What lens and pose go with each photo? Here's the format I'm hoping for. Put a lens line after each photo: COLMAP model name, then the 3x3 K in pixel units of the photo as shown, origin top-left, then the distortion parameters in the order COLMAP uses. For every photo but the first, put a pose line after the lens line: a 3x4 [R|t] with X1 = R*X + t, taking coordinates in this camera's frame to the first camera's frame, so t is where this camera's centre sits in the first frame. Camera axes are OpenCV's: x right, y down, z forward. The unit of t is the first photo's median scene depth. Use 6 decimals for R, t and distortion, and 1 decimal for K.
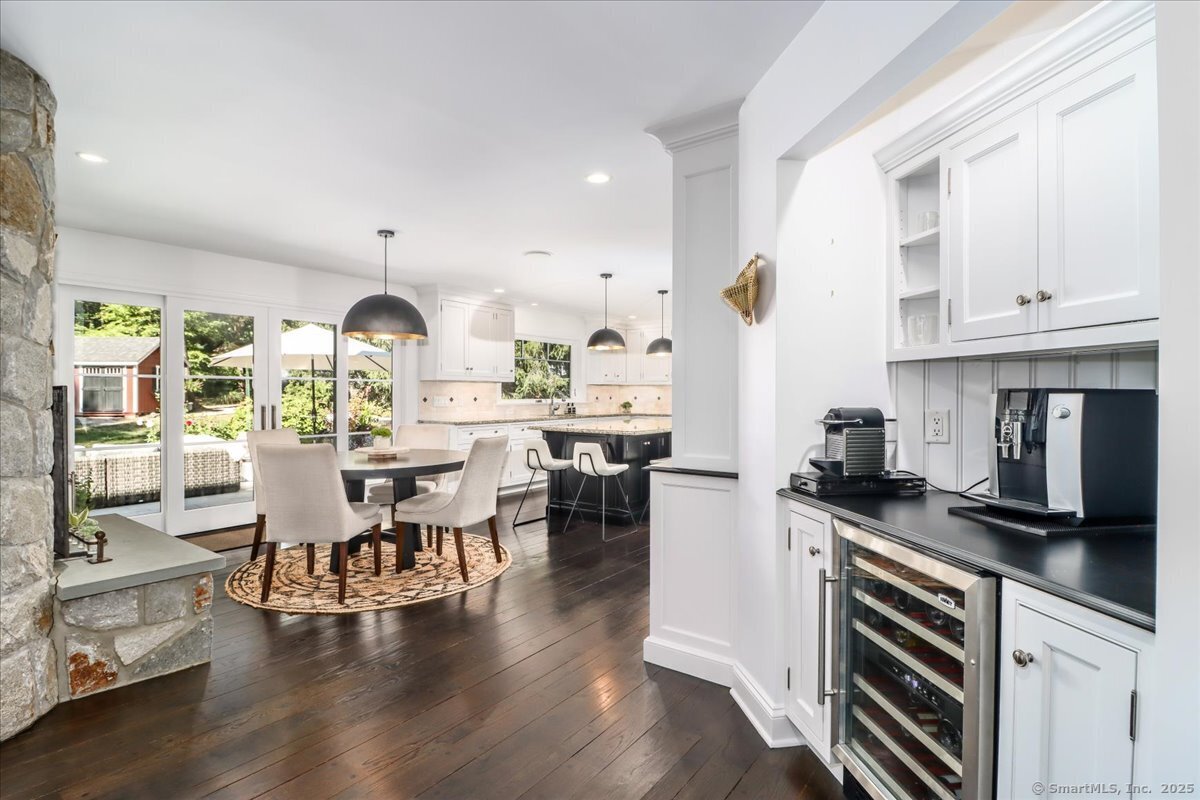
lens RADIAL K [[555.0, 0, 598.6], [0, 555.0, 398.3], [0, 0, 1]] dist [-0.010571, -0.005029]
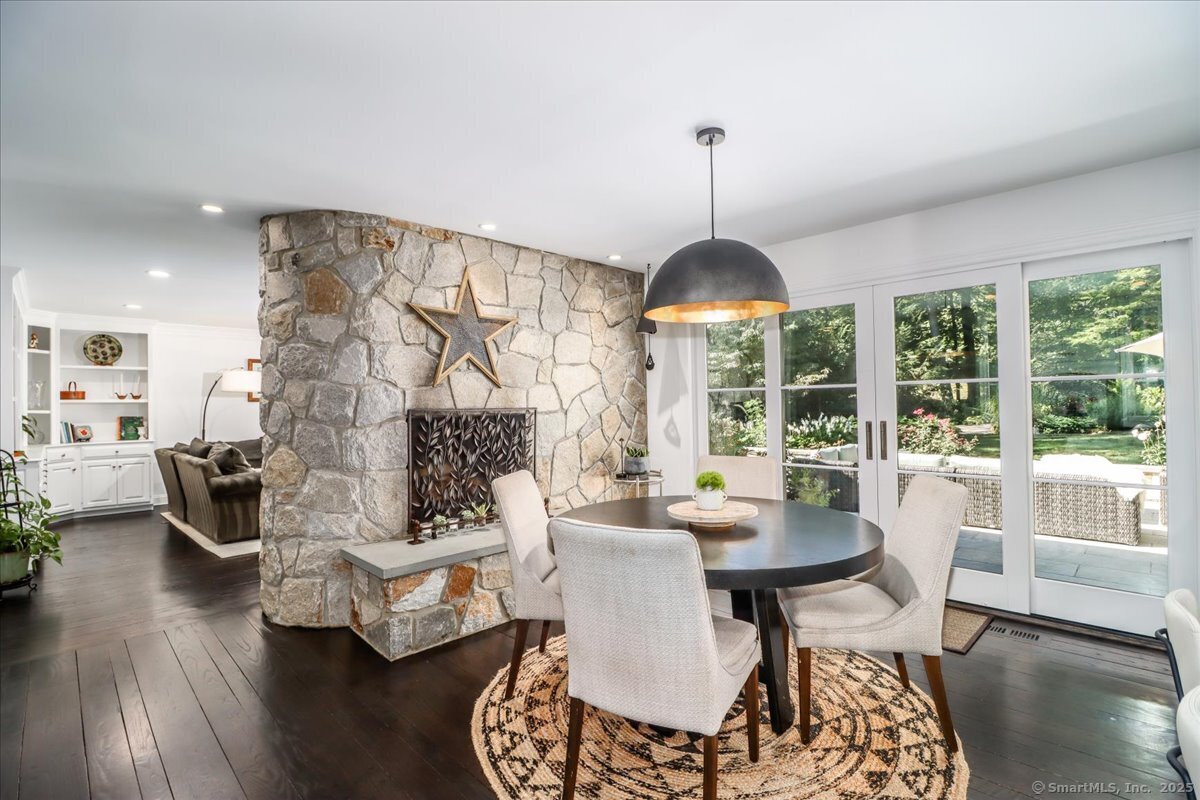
lens RADIAL K [[555.0, 0, 599.0], [0, 555.0, 404.5], [0, 0, 1]] dist [-0.010571, -0.005029]
pose [[-0.155296, -0.004538, -0.987858, 0.242536], [0.006700, 0.999962, -0.005647, -0.017814], [0.987845, -0.007496, -0.155259, 1.204176]]
